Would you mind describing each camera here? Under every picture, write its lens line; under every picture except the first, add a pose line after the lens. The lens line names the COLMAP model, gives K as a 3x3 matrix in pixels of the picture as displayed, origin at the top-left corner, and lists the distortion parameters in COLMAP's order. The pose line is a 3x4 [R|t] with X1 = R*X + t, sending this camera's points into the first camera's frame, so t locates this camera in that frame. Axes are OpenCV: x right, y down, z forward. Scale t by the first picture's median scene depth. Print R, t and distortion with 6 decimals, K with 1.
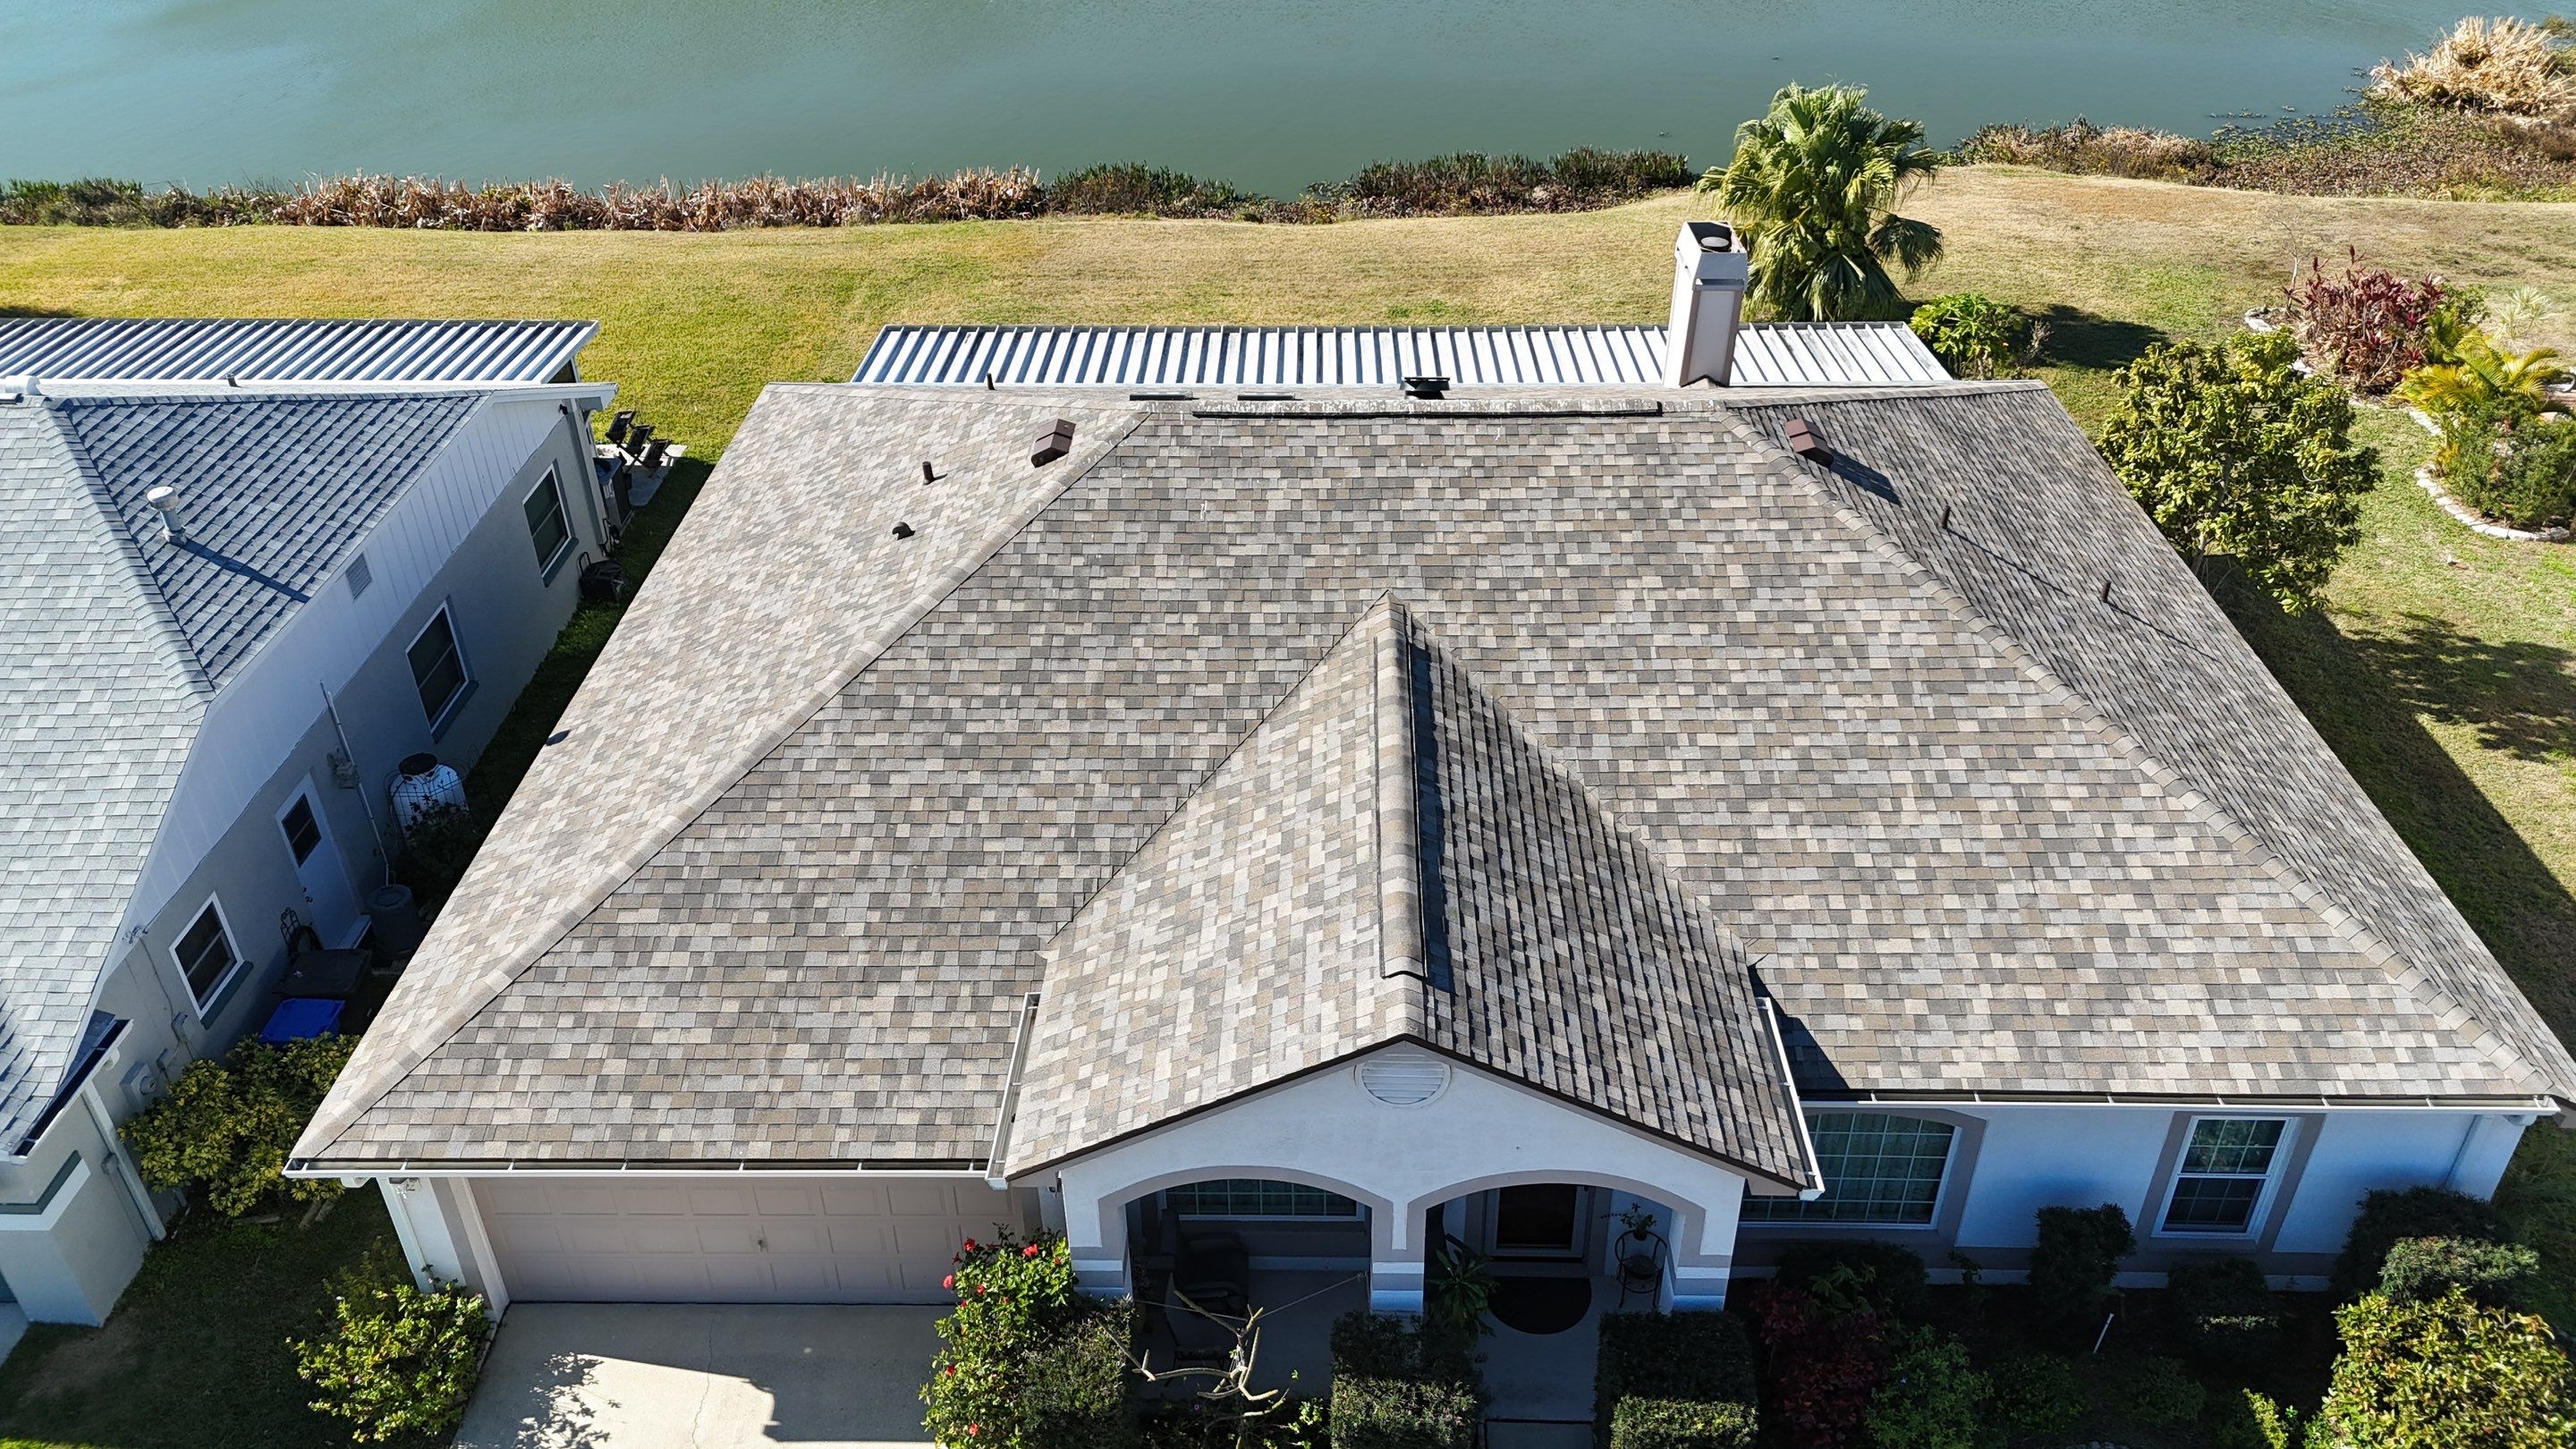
lens RADIAL K [[1880.4, 0, 1291.2], [0, 1880.4, 717.9], [0, 0, 1]] dist [0.109194, -0.142391]
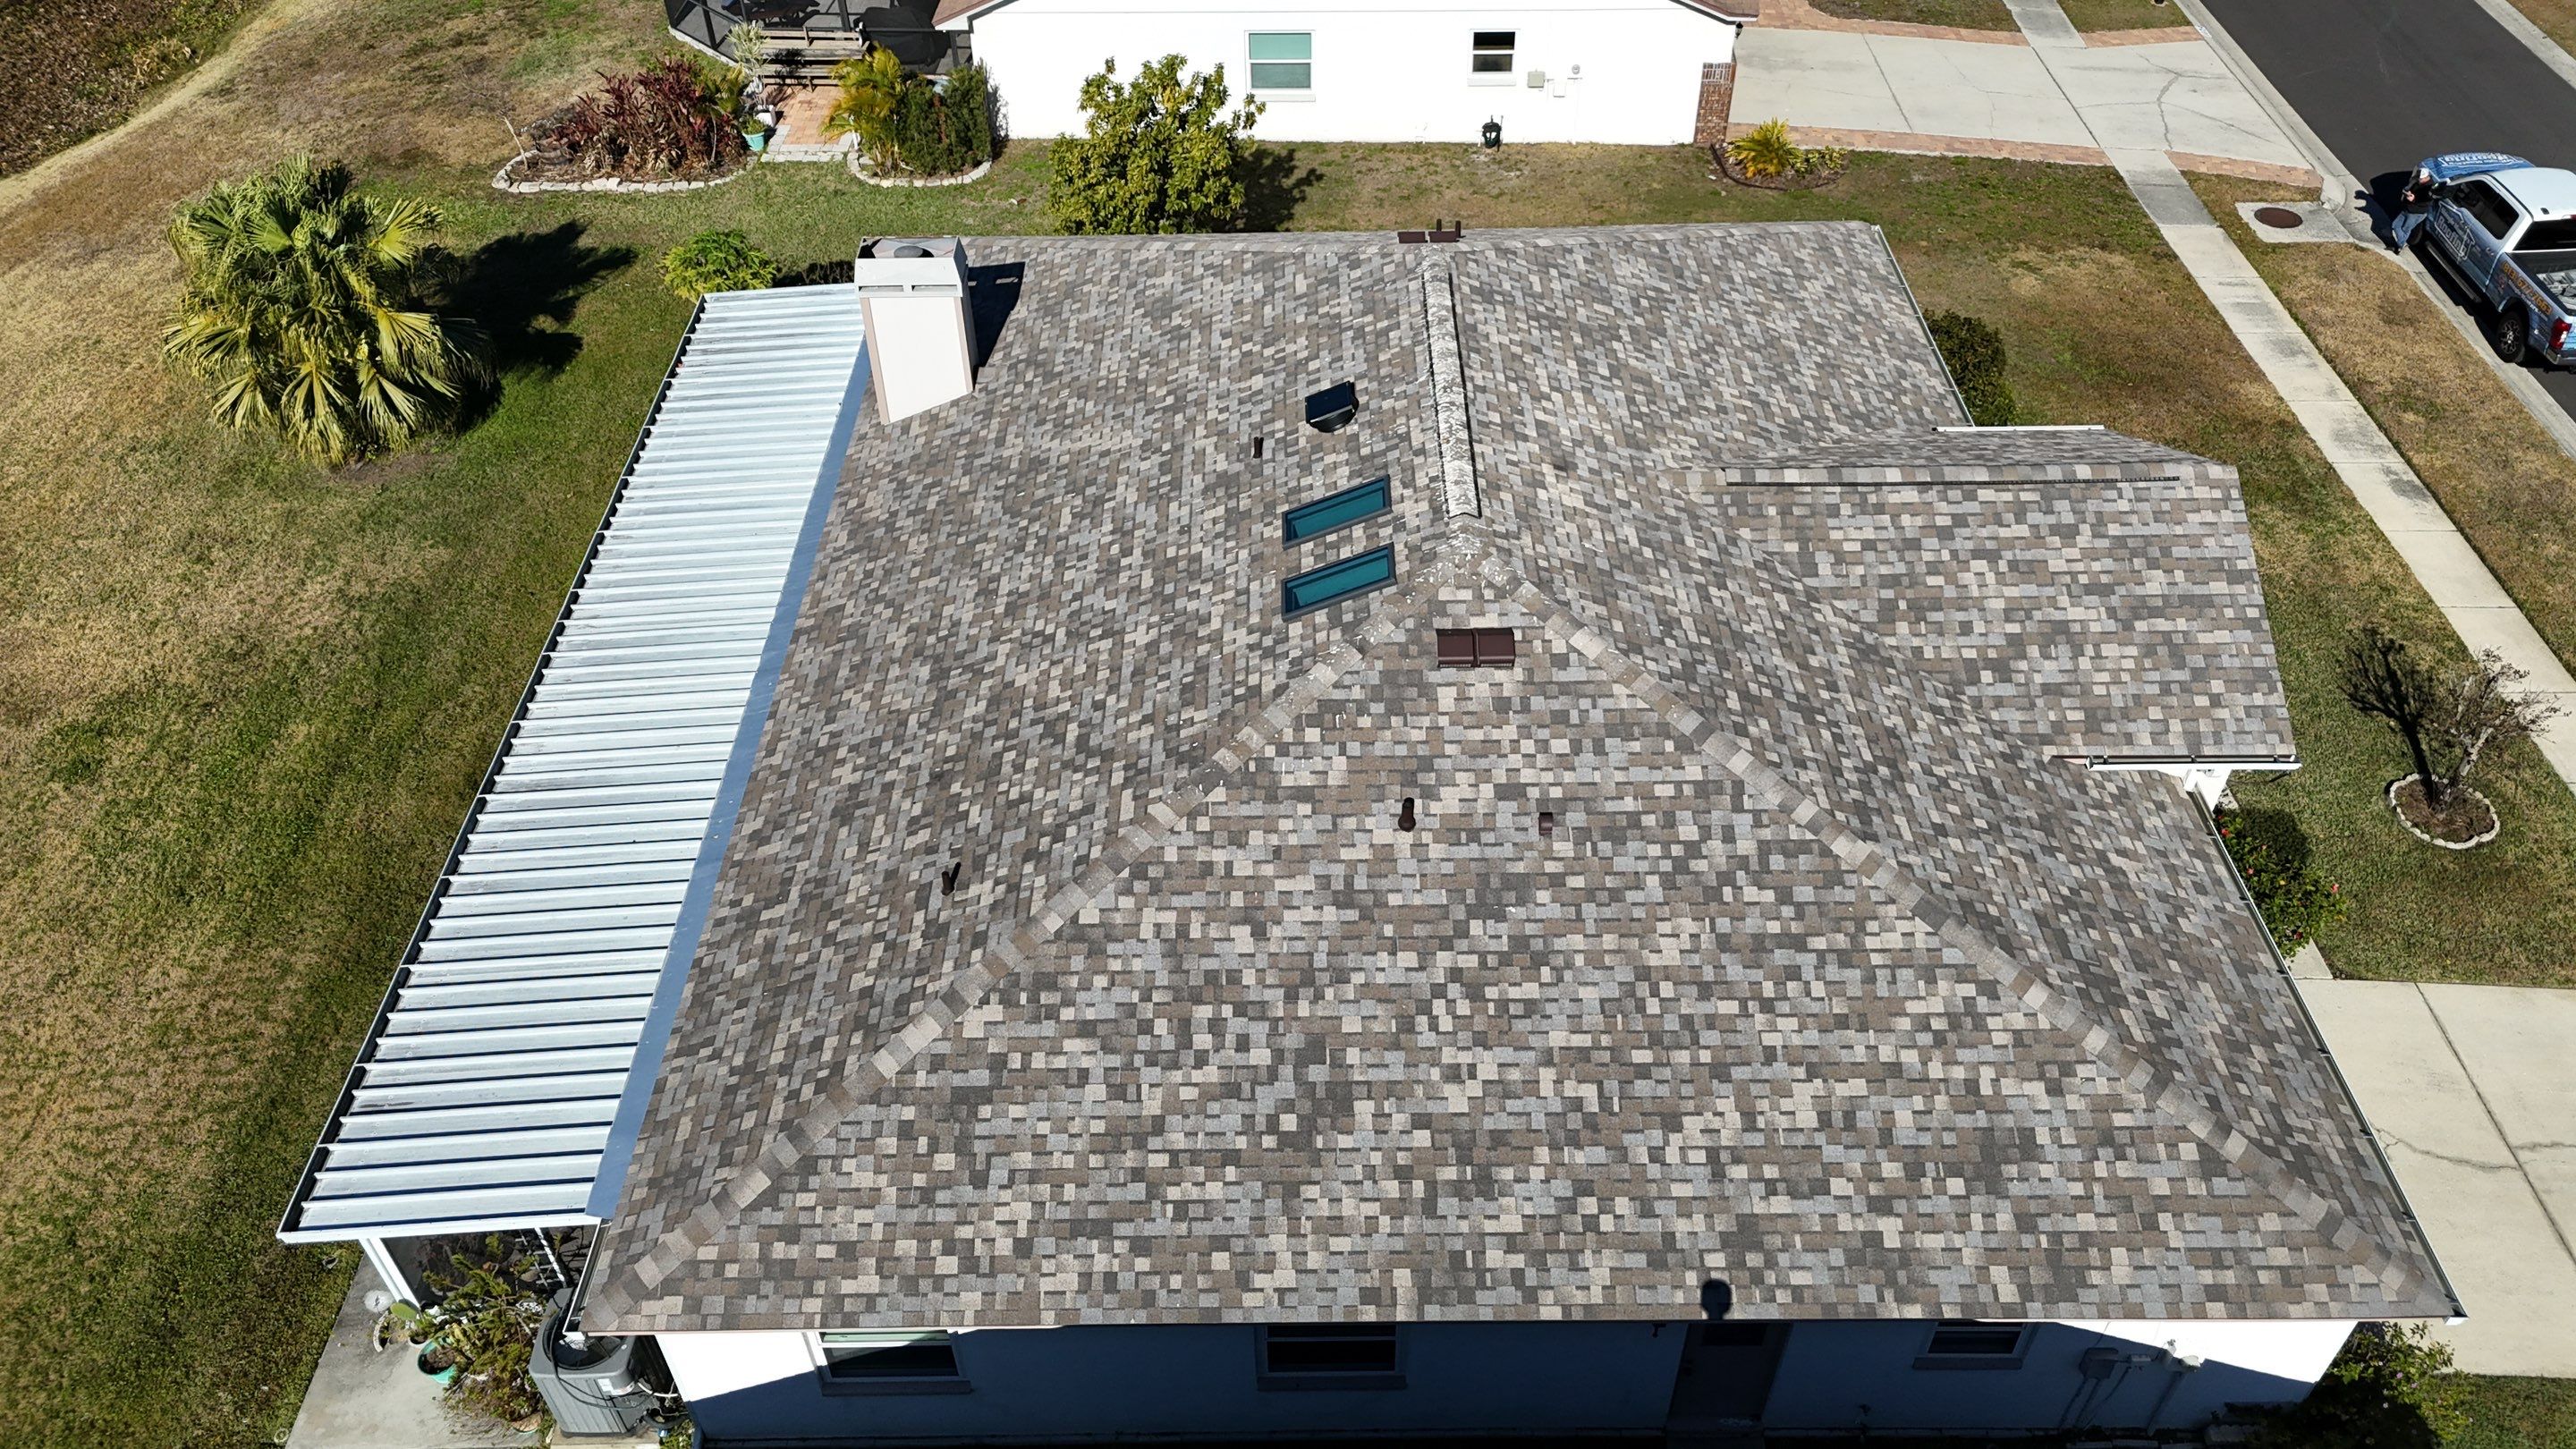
lens RADIAL K [[1853.0, 0, 1294.9], [0, 1853.0, 734.8], [0, 0, 1]] dist [0.168871, -0.215959]
pose [[-0.024100, -0.669994, 0.741975, -0.941473], [0.561935, 0.604765, 0.564347, -0.778577], [-0.826830, 0.430543, 0.361918, 0.906160]]
